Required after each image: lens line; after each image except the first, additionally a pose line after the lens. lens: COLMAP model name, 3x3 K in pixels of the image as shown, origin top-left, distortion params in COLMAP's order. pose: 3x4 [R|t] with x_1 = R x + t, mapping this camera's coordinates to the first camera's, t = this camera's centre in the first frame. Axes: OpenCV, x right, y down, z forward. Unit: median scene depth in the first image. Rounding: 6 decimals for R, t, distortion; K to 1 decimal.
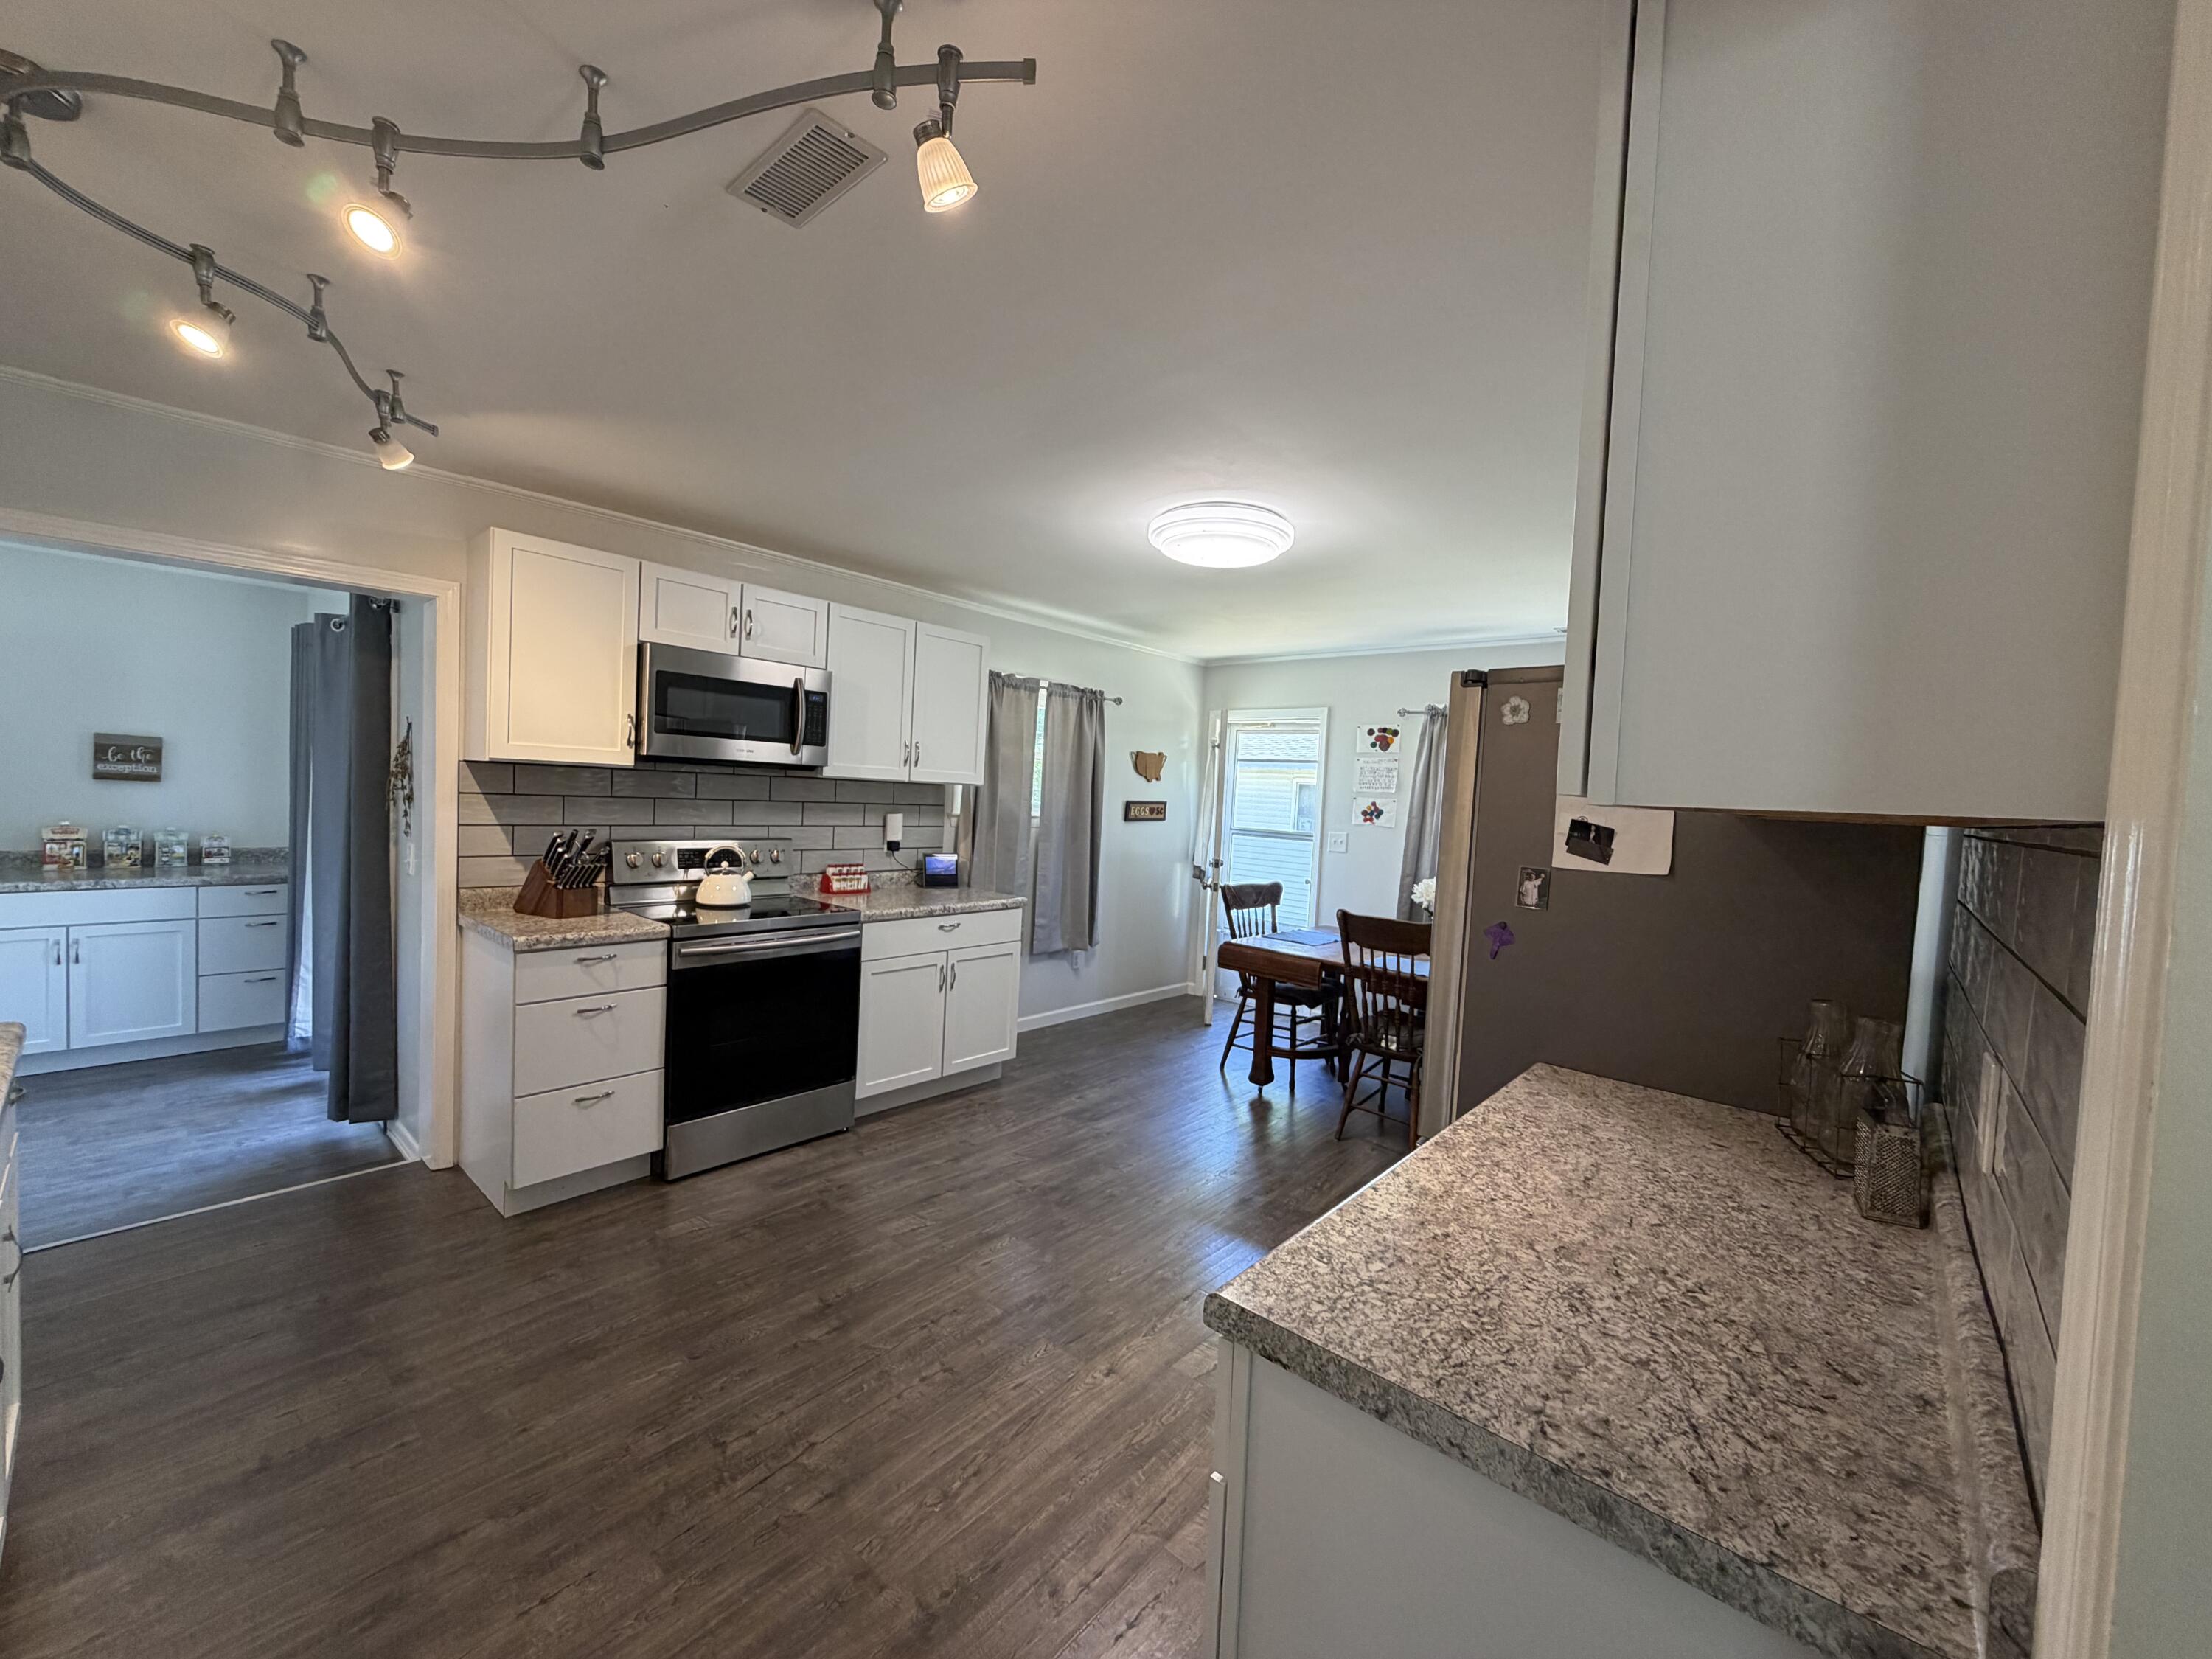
lens RADIAL K [[873.2, 0, 1084.4], [0, 873.2, 834.2], [0, 0, 1]] dist [0.001975, 0.000335]
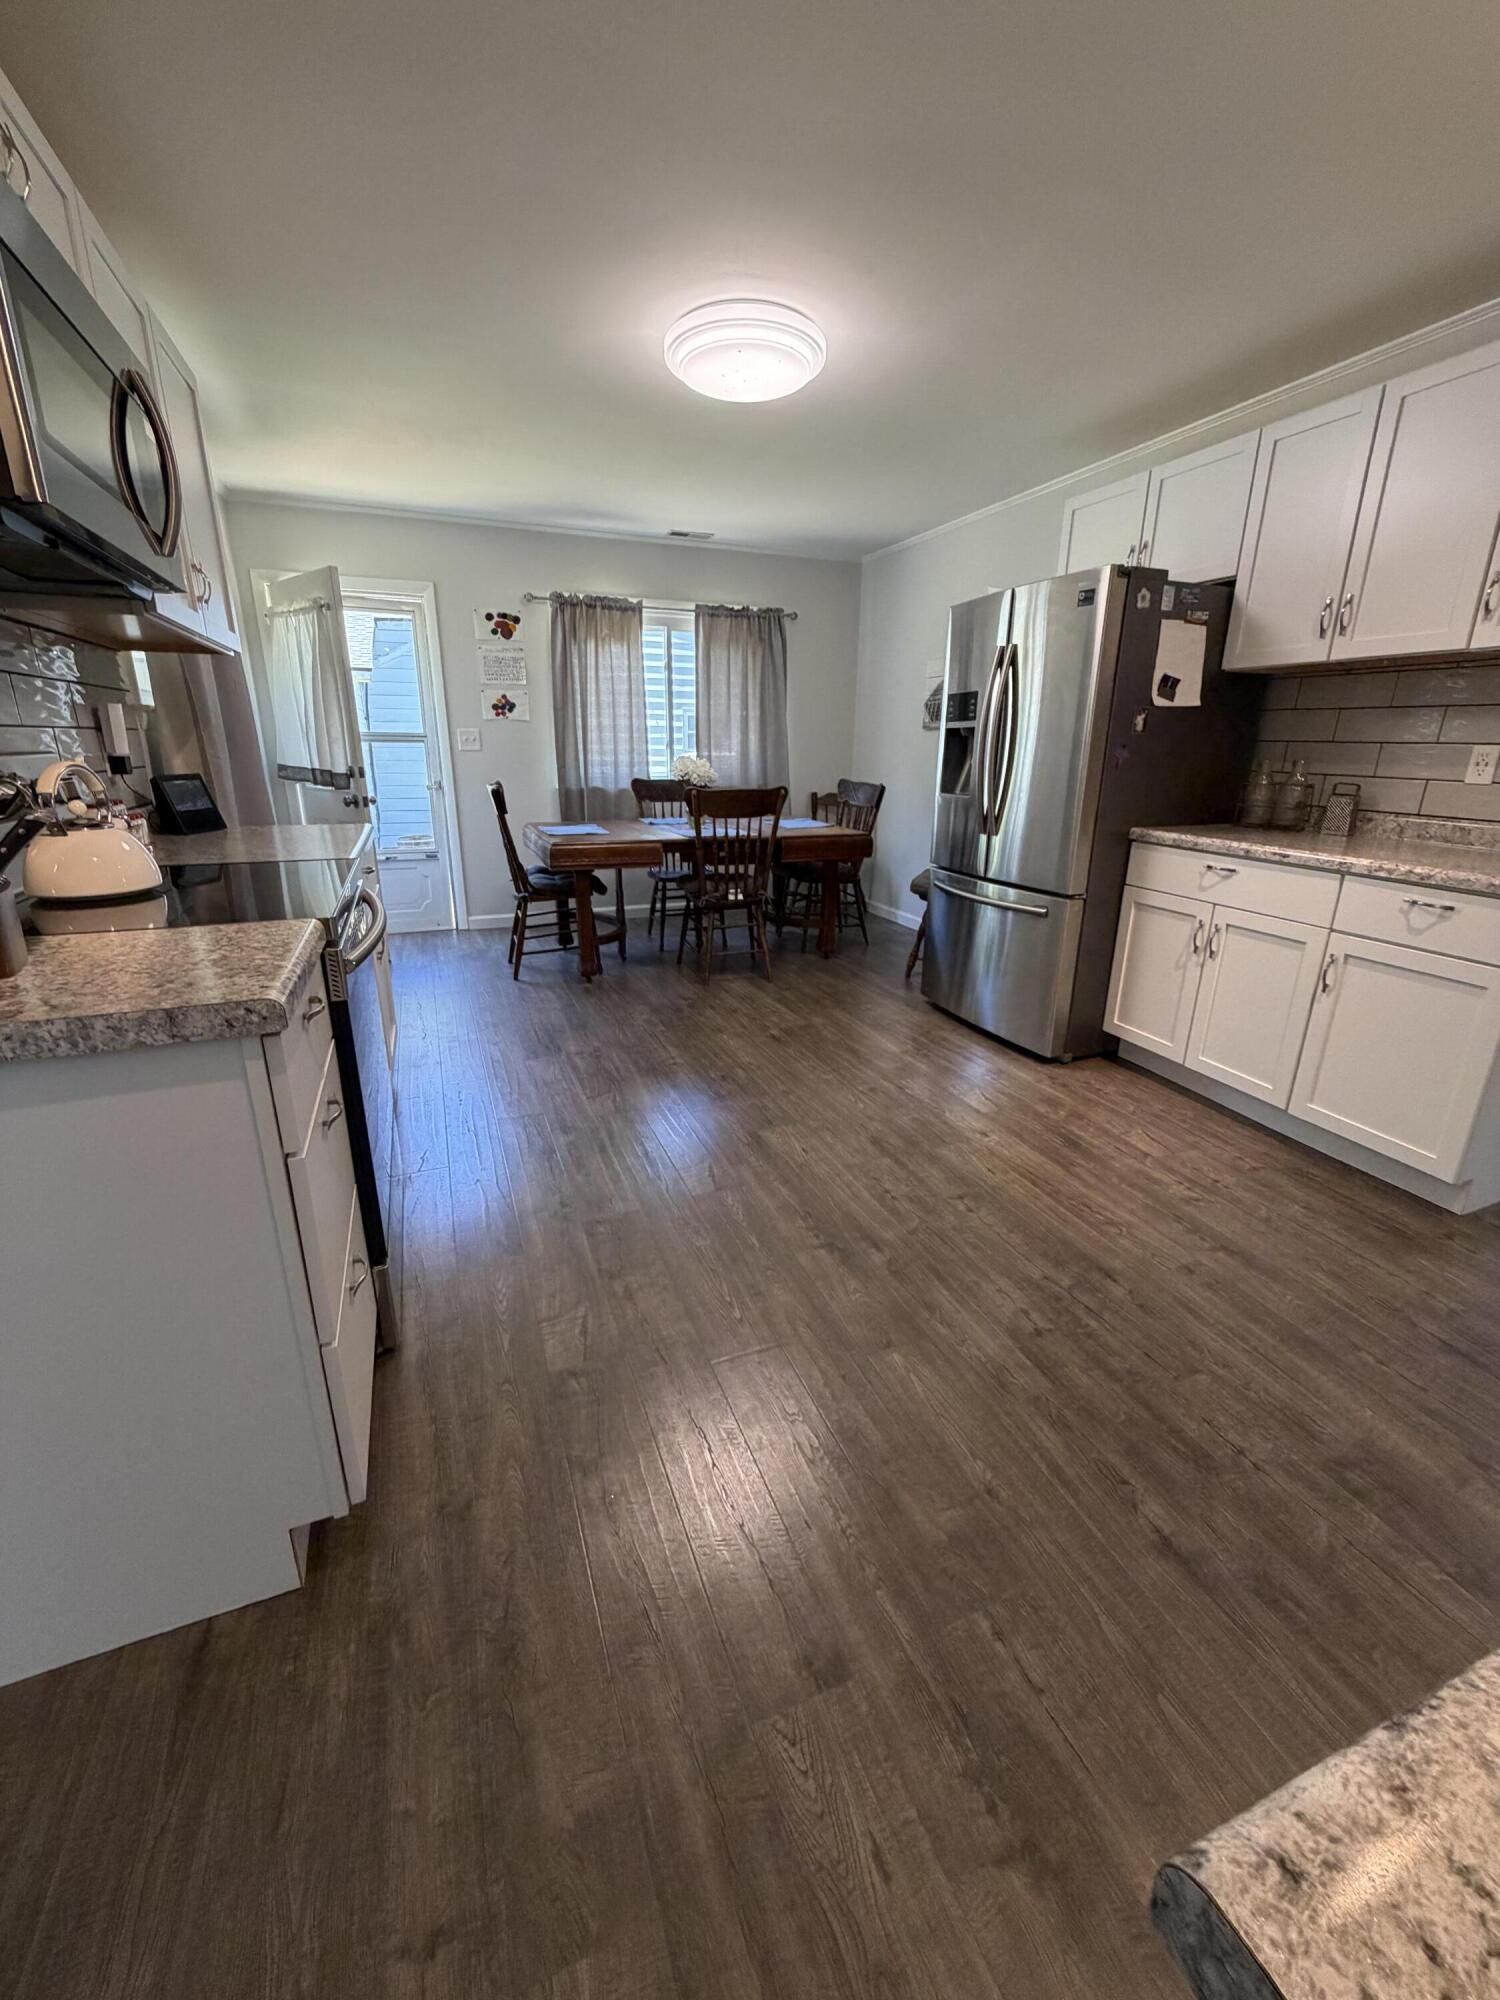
lens RADIAL K [[796.4, 0, 750.0], [0, 796.4, 1000.0], [0, 0, 1]] dist [-0.002340, 0.000068]
pose [[0.439659, -0.317634, 0.840124, -1.044168], [0.055358, 0.943183, 0.327629, 0.023926], [-0.896457, -0.097537, 0.432262, 0.817947]]
